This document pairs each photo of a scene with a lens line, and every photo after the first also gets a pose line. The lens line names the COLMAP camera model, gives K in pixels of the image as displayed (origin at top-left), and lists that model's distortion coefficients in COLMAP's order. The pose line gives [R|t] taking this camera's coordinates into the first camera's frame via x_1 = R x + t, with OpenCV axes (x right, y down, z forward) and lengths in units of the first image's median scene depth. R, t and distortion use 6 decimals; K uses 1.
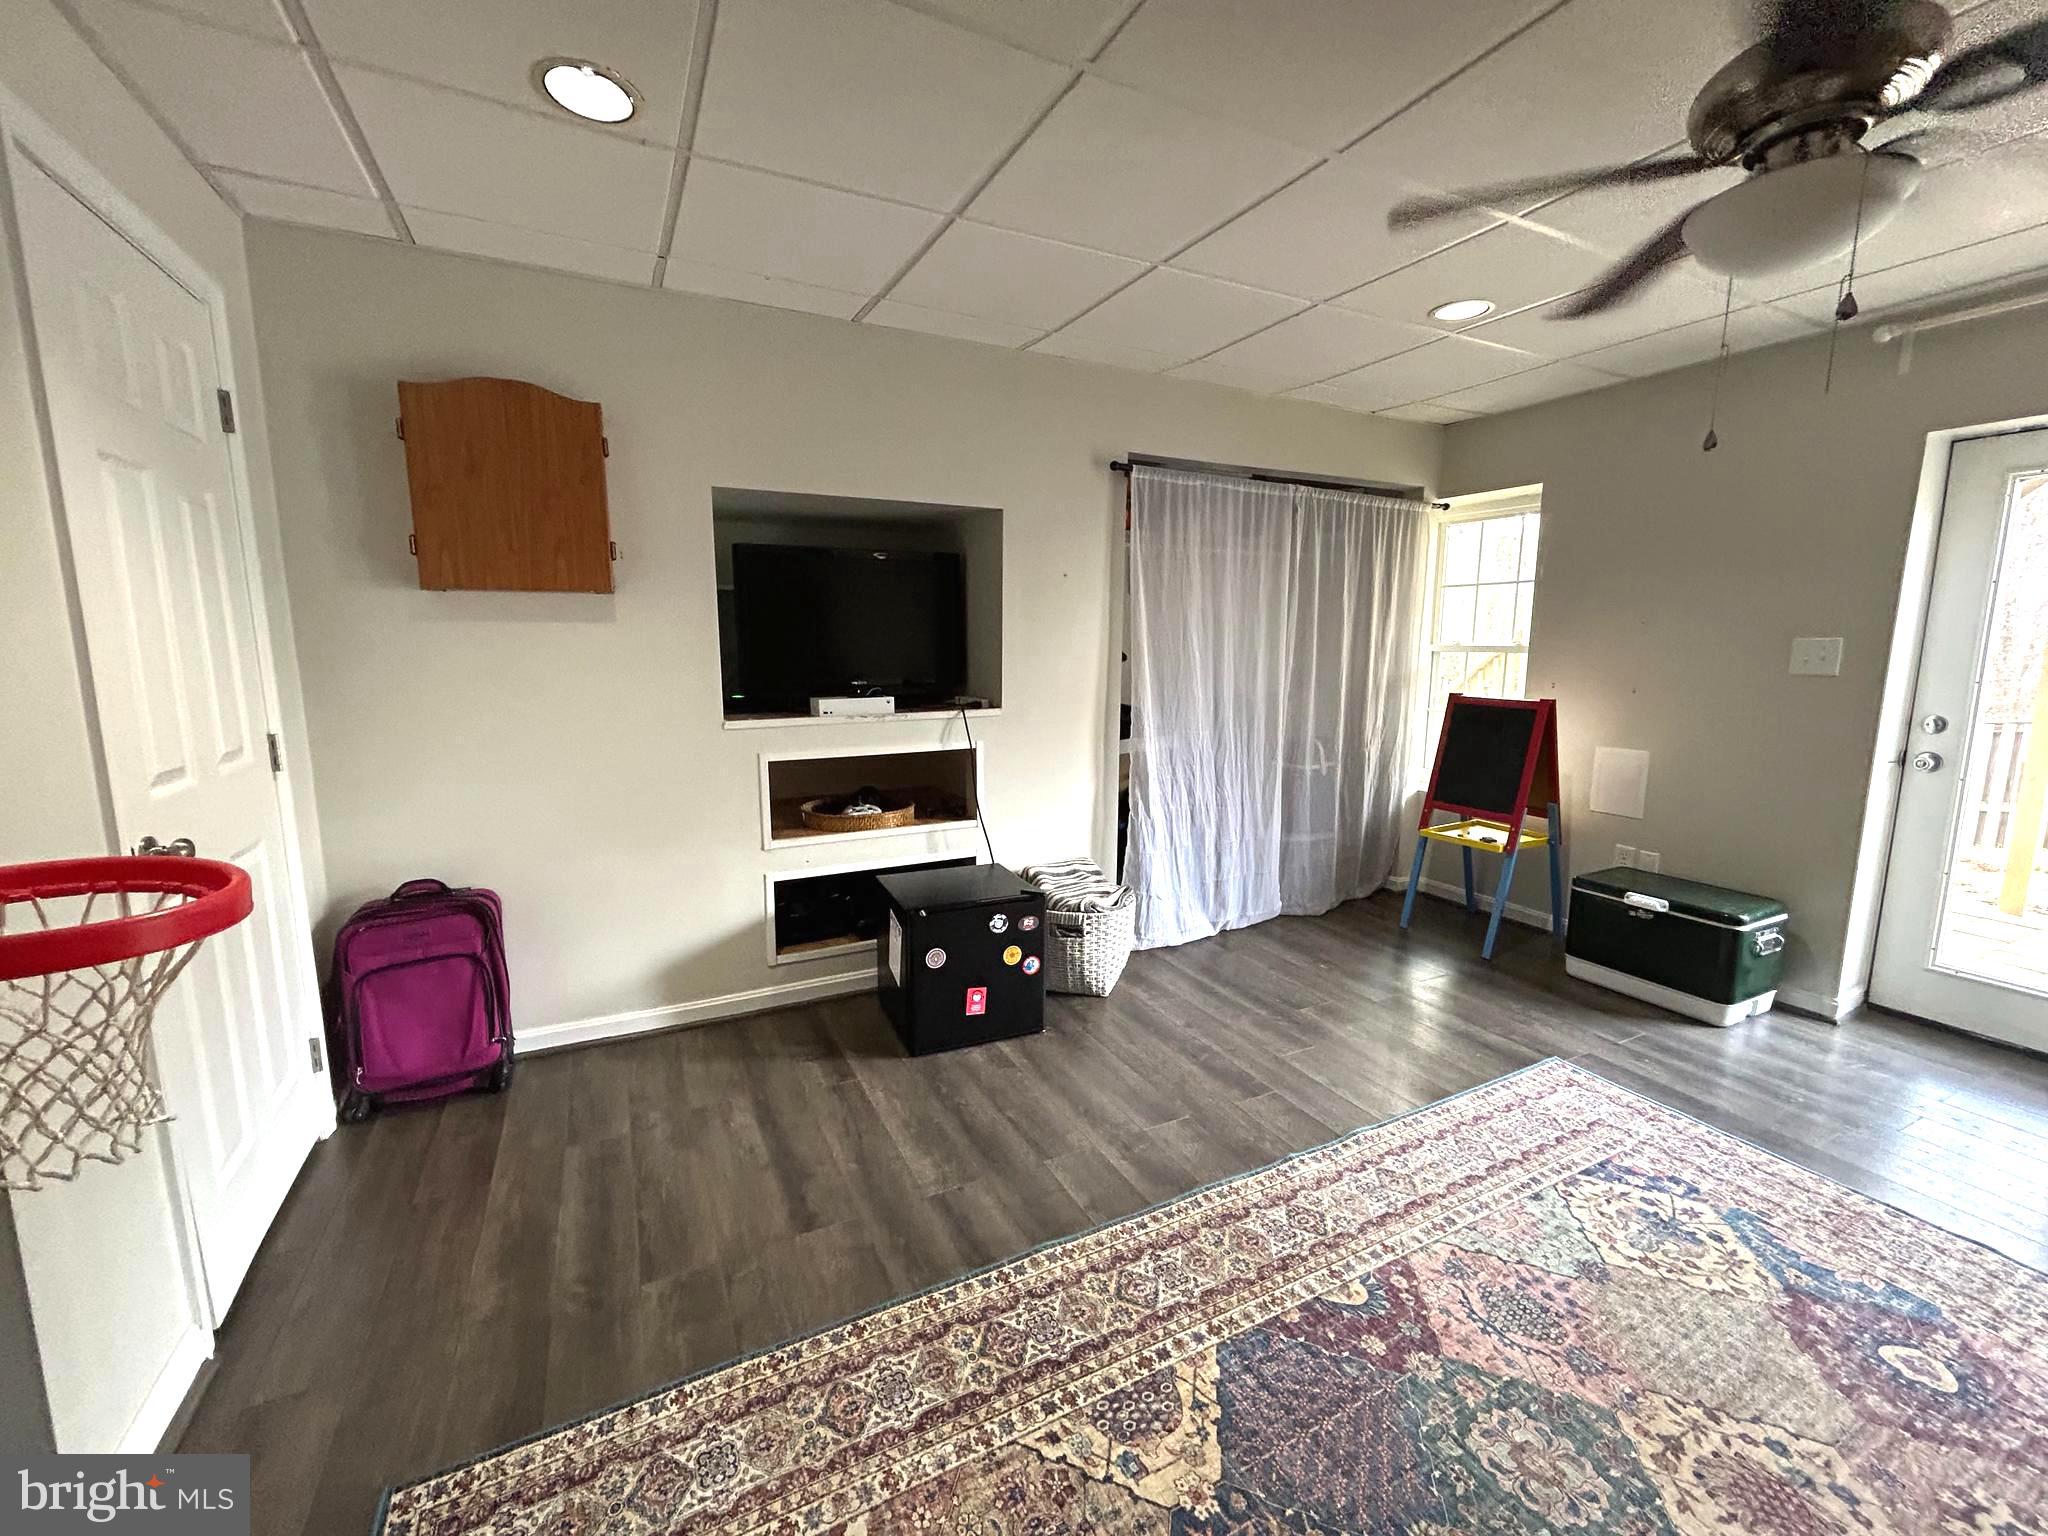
lens RADIAL K [[832.7, 0, 1022.1], [0, 832.7, 763.8], [0, 0, 1]] dist [-0.000114, 0.000386]
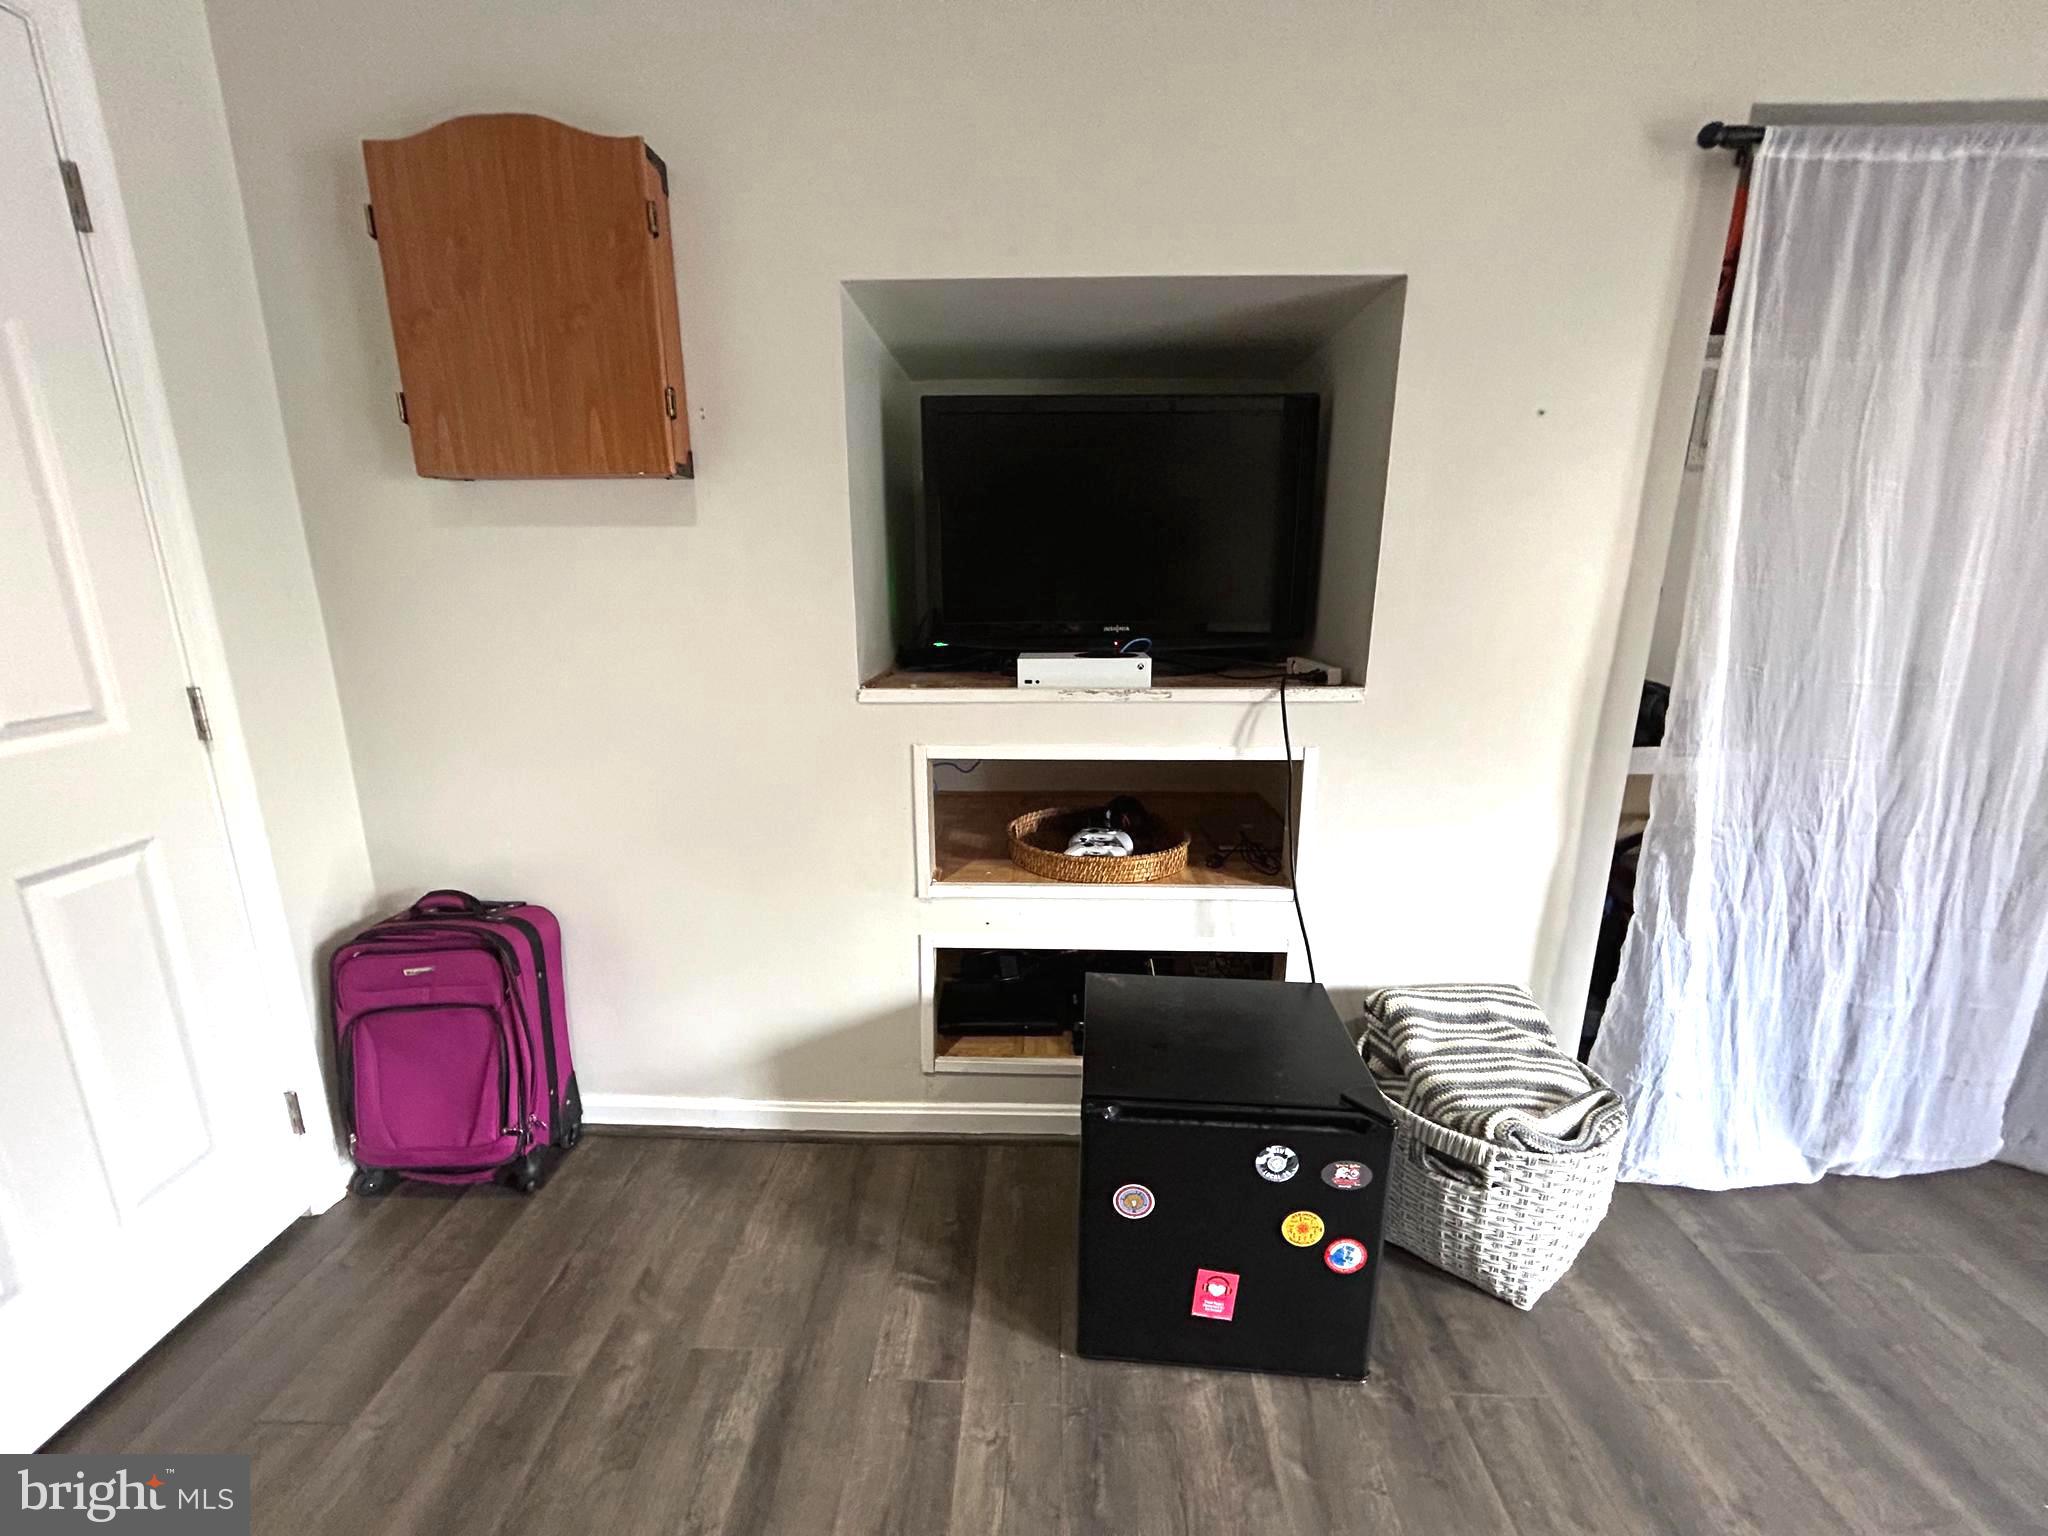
lens RADIAL K [[832.7, 0, 1023.6], [0, 832.7, 764.0], [0, 0, 1]] dist [-0.000114, 0.000386]
pose [[0.881813, 0.107851, -0.459102, 0.033610], [-0.069236, 0.992557, 0.100186, -0.061707], [0.466490, -0.056559, 0.882716, 0.476772]]
